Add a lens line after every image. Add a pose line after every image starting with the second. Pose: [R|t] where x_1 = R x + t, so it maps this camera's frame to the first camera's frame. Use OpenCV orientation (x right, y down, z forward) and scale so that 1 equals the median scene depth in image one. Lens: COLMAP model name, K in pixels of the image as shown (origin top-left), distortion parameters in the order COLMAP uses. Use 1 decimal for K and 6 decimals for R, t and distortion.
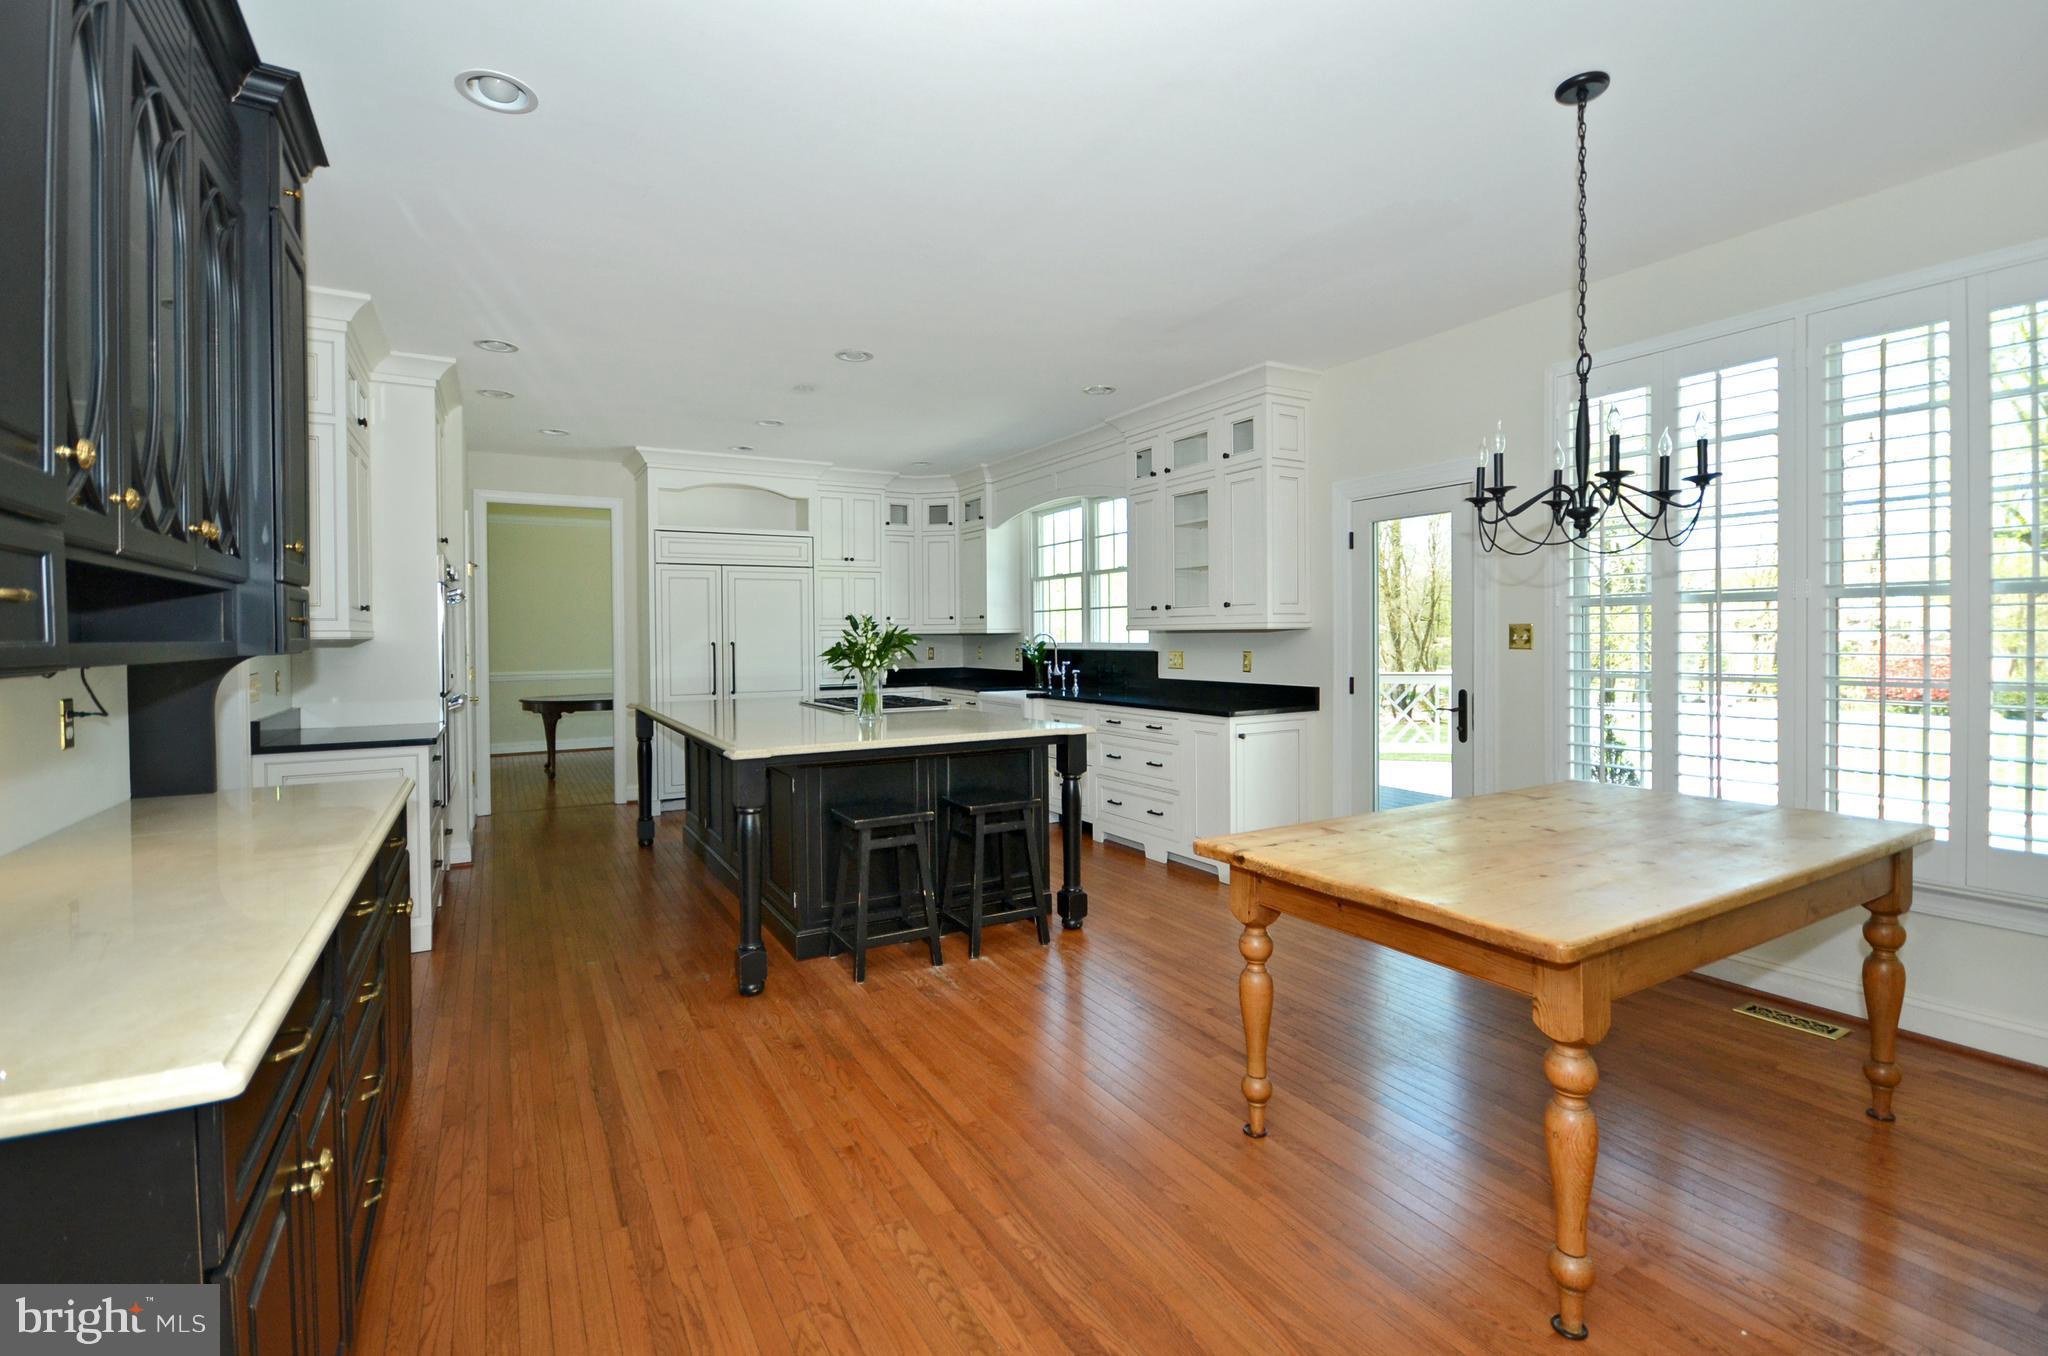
lens RADIAL K [[921.1, 0, 1008.3], [0, 921.1, 647.0], [0, 0, 1]] dist [0.000730, 0.000060]
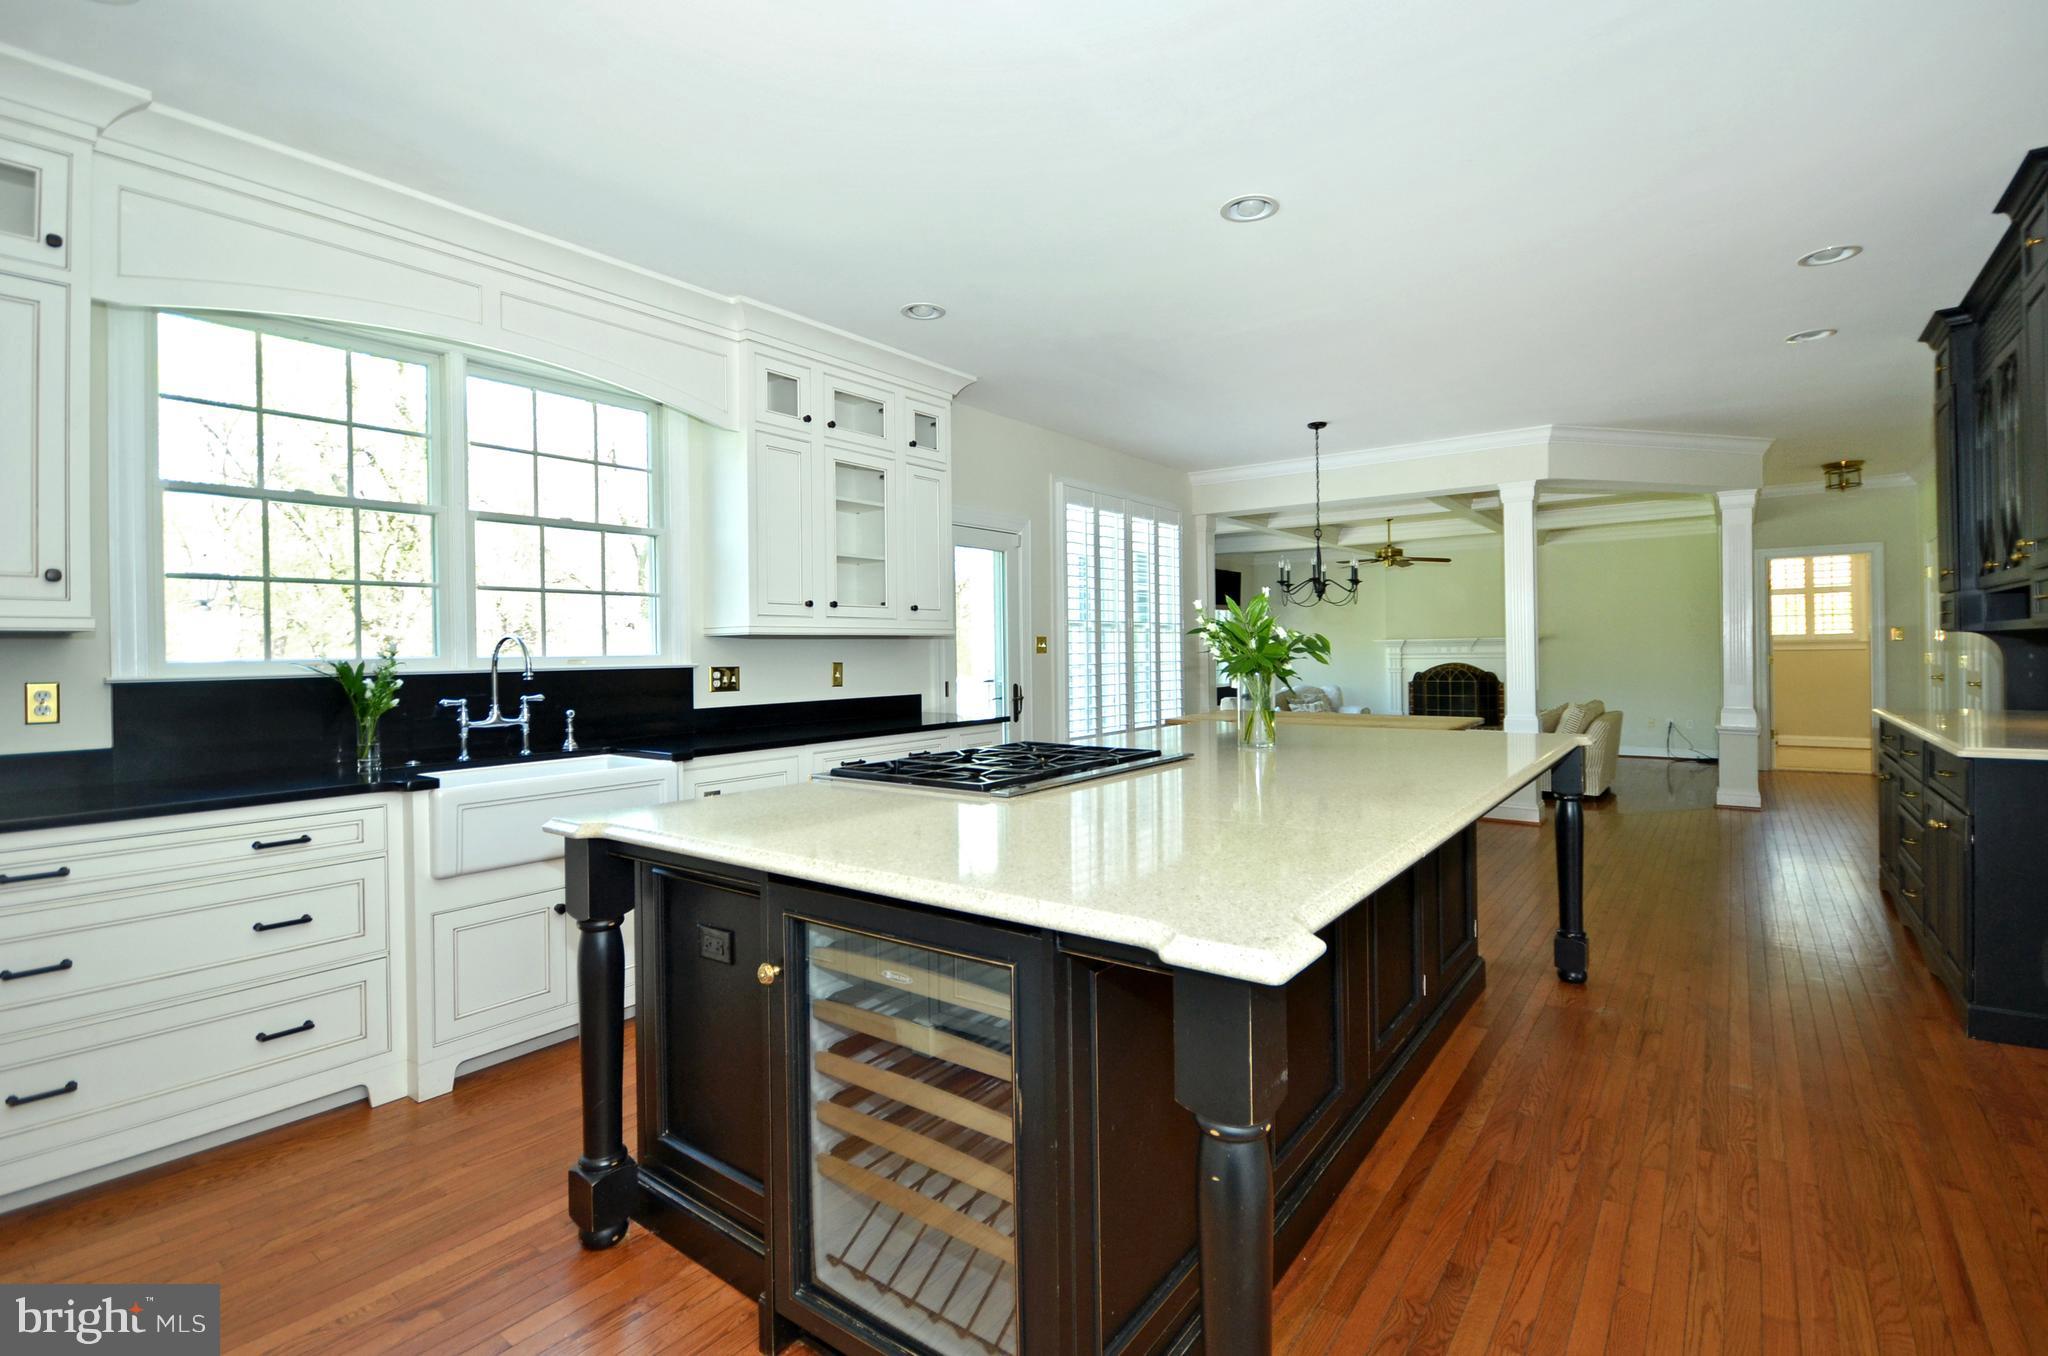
lens RADIAL K [[921.1, 0, 1008.3], [0, 921.1, 647.0], [0, 0, 1]] dist [0.000730, 0.000060]
pose [[-0.392131, 0.015338, 0.919781, -0.582797], [0.026680, 0.999630, -0.005295, -0.000632], [-0.919522, 0.022464, -0.392395, 1.176498]]
